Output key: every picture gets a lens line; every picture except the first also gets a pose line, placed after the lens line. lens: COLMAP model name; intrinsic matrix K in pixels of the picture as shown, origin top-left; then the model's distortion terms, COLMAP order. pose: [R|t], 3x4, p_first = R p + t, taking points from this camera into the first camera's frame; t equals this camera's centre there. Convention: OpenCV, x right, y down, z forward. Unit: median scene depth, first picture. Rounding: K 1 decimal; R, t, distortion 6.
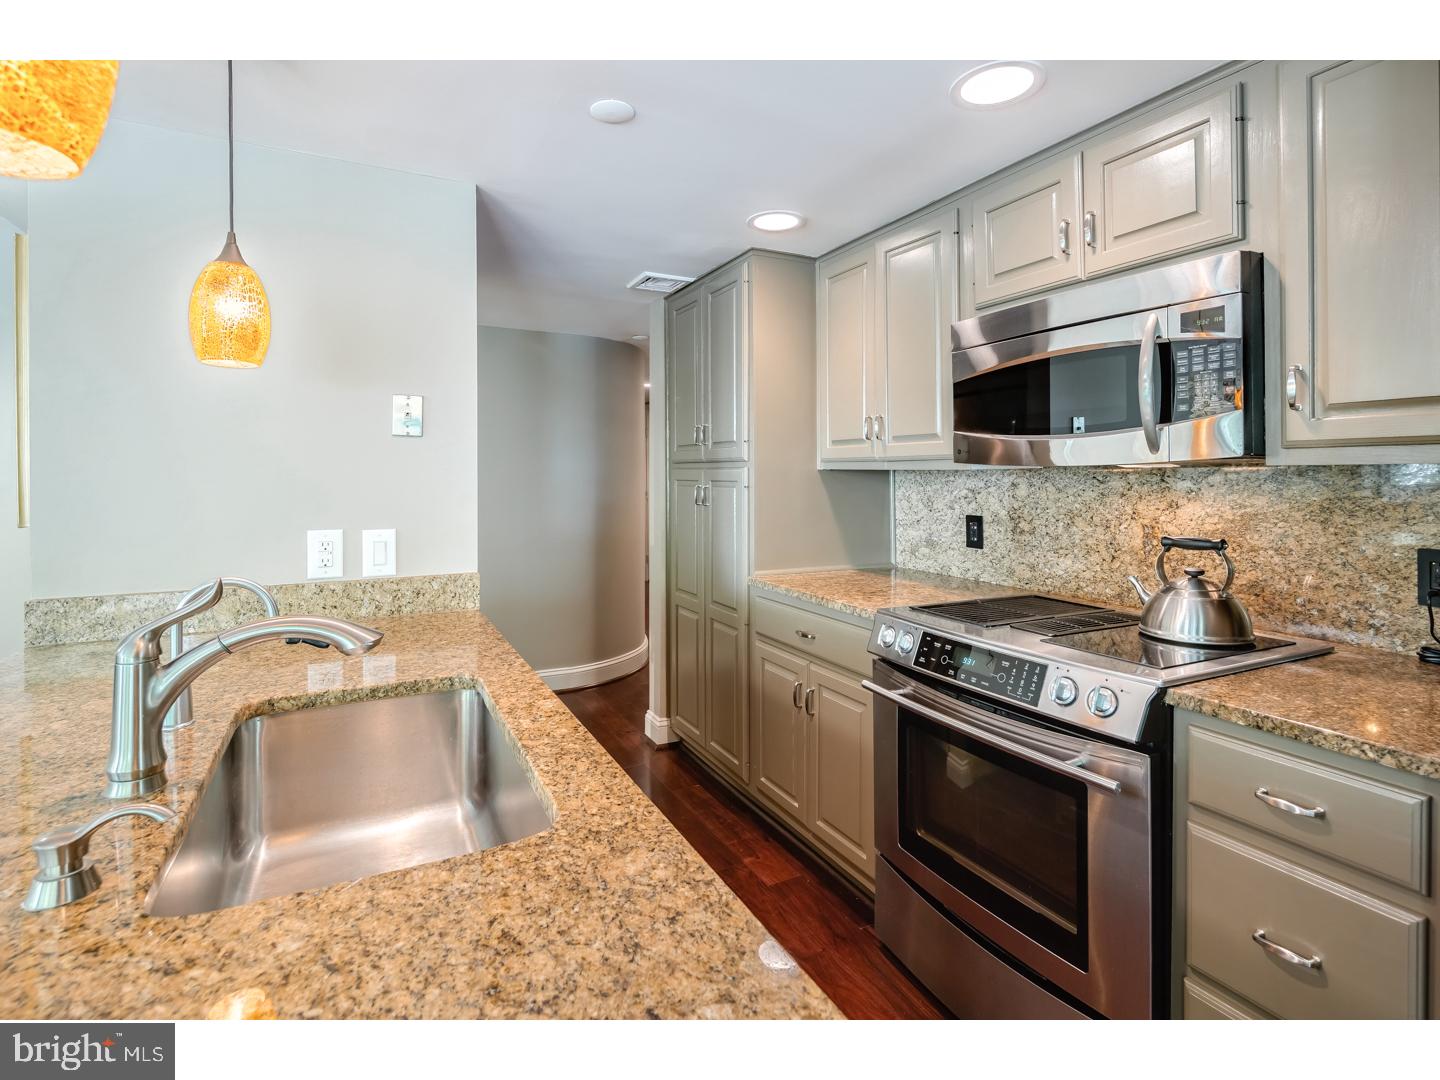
lens RADIAL K [[715.0, 0, 714.3], [0, 715.0, 475.0], [0, 0, 1]] dist [-0.001524, -0.000284]
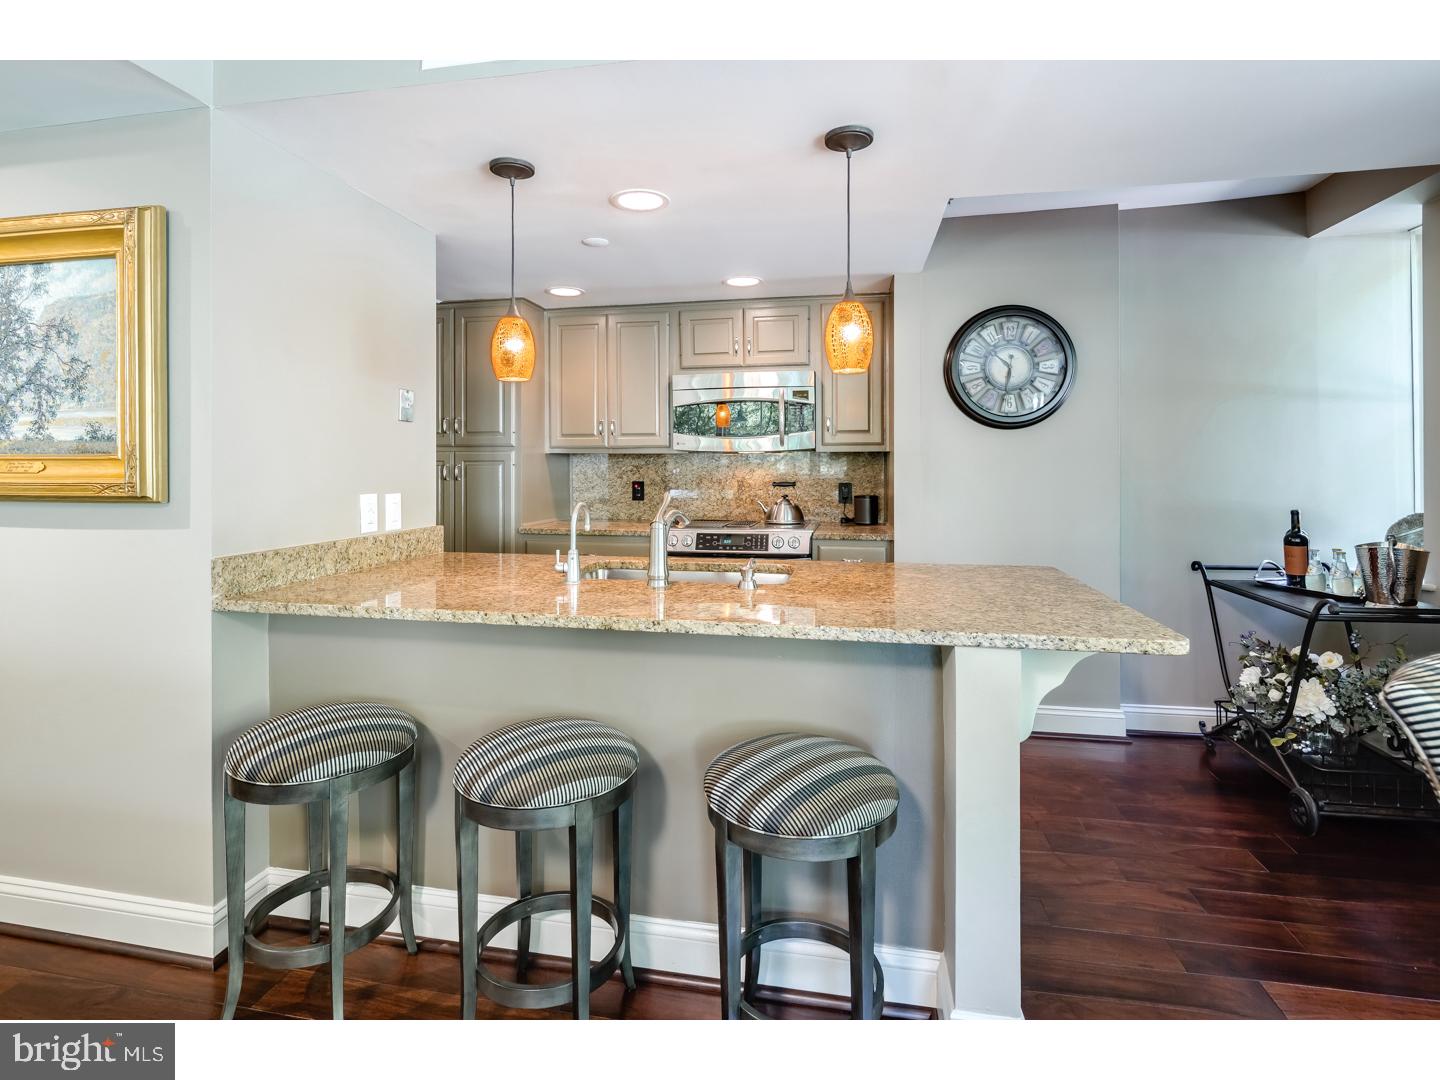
lens RADIAL K [[715.0, 0, 714.3], [0, 715.0, 475.0], [0, 0, 1]] dist [-0.001524, -0.000284]
pose [[0.614257, -0.010754, 0.789033, -1.118554], [0.002172, 0.999926, 0.011937, 0.028534], [-0.789103, -0.005619, 0.614235, -0.237514]]
